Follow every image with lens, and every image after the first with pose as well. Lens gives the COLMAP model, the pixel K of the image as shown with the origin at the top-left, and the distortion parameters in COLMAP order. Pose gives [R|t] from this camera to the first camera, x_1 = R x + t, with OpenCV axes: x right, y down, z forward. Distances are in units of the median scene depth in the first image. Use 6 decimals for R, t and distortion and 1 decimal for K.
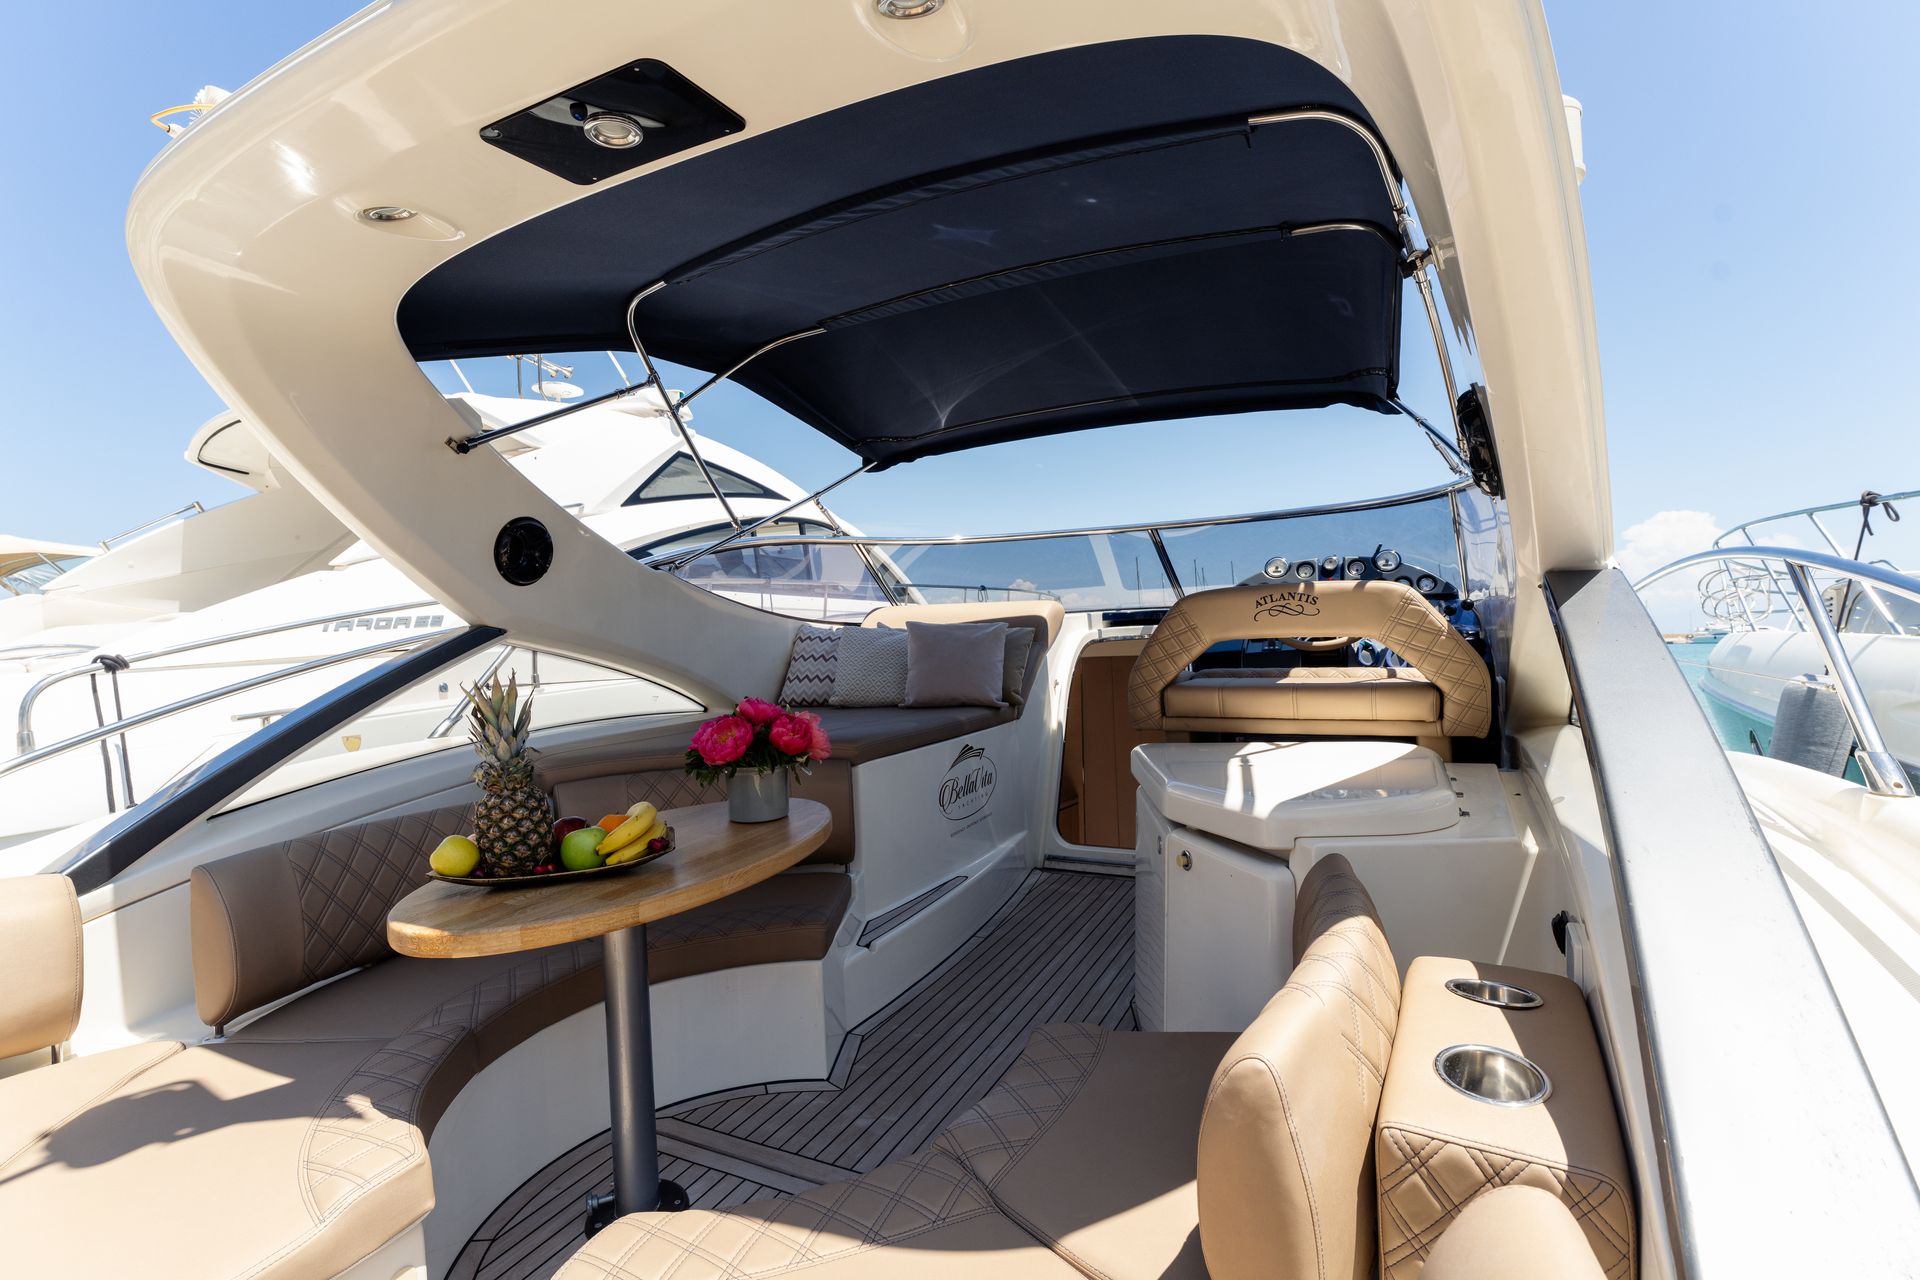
lens RADIAL K [[873.6, 0, 954.7], [0, 873.6, 638.9], [0, 0, 1]] dist [-0.002486, -0.000078]
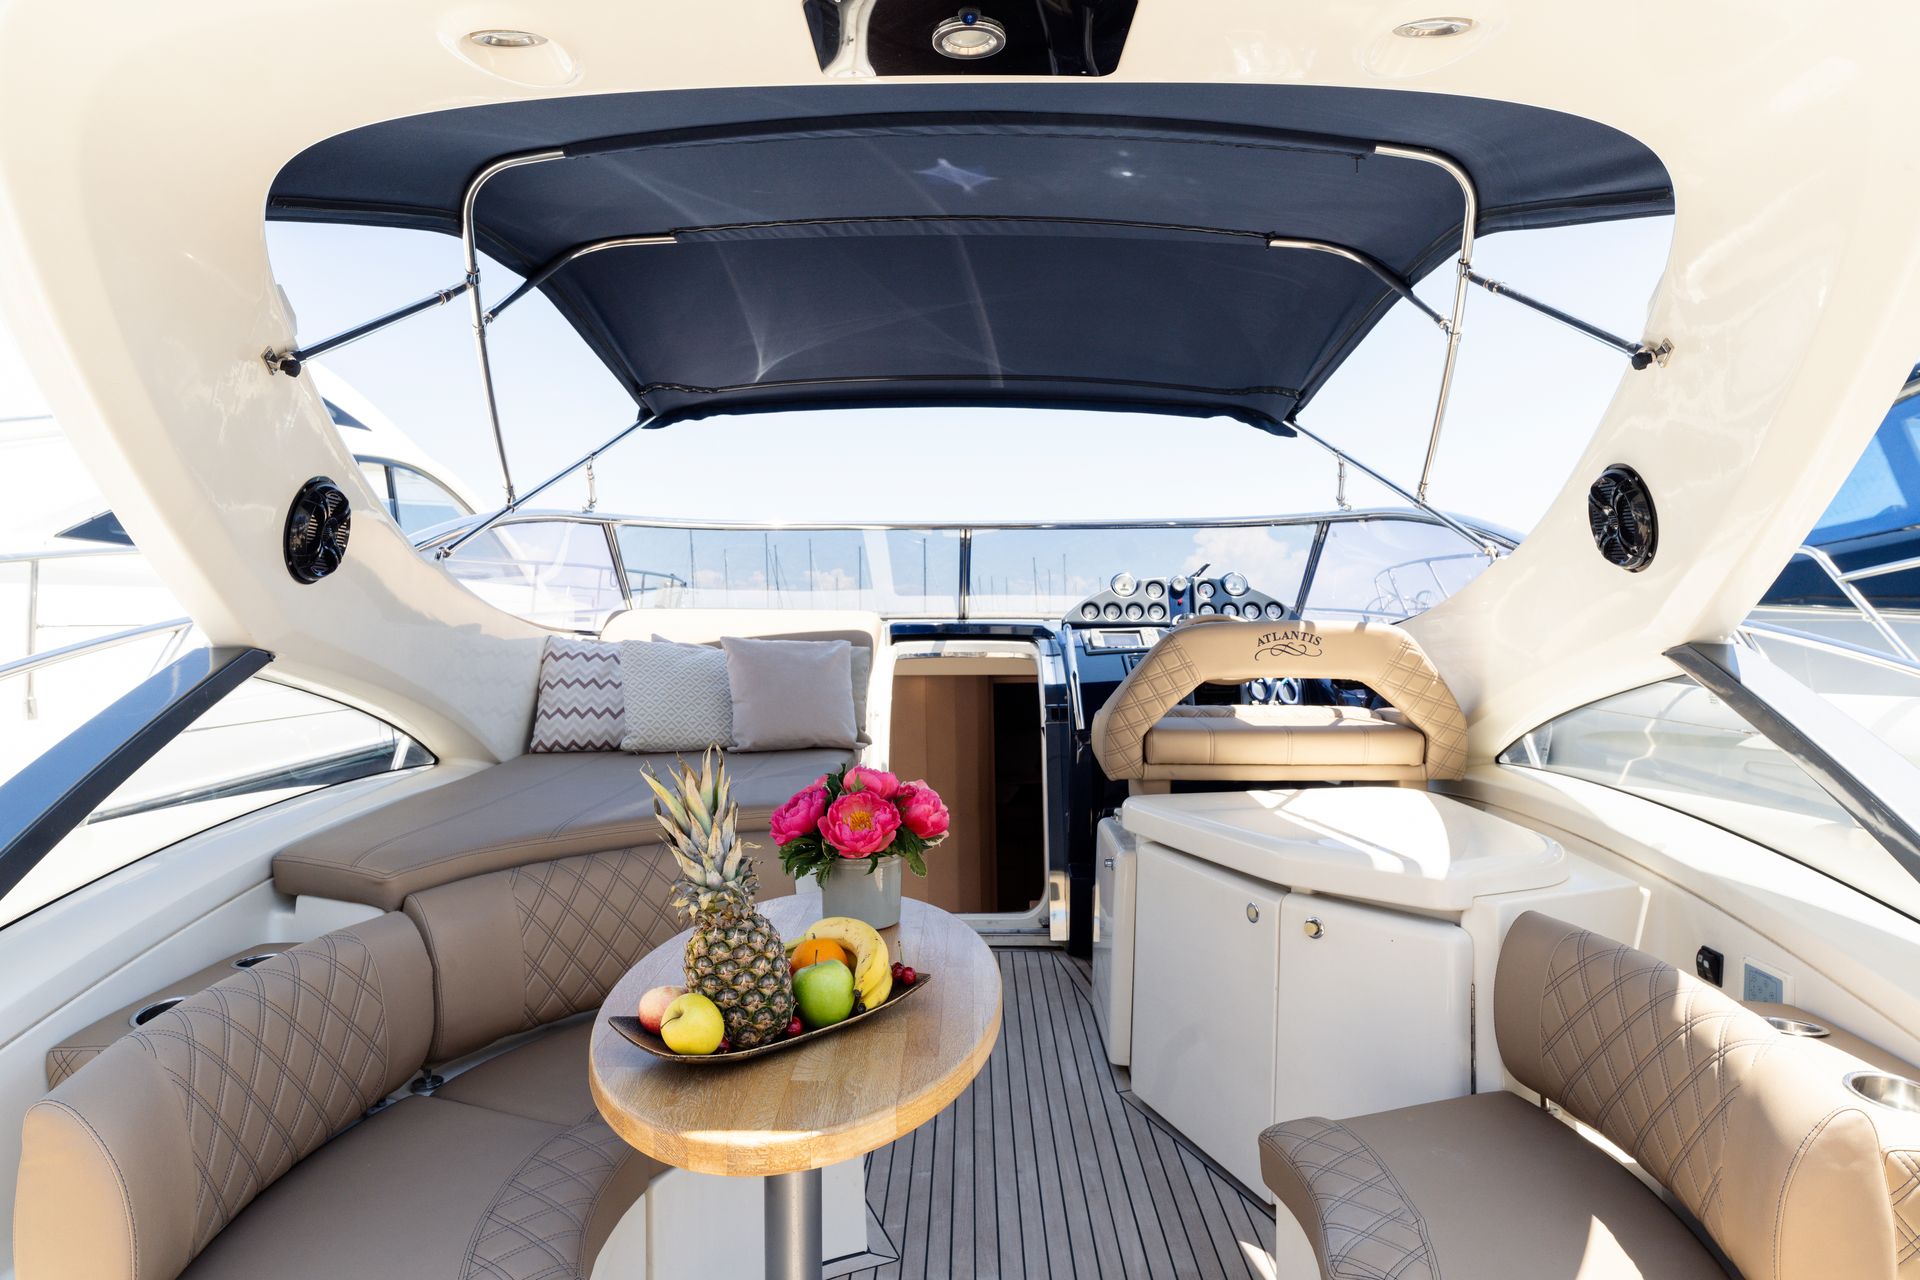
lens RADIAL K [[1119.3, 0, 951.1], [0, 1119.3, 641.9], [0, 0, 1]] dist [-0.002086, 0.001198]
pose [[0.899808, 0.020624, 0.435798, -0.324458], [-0.023998, 0.999709, 0.002239, -0.024273], [-0.435625, -0.012473, 0.900042, 0.050722]]
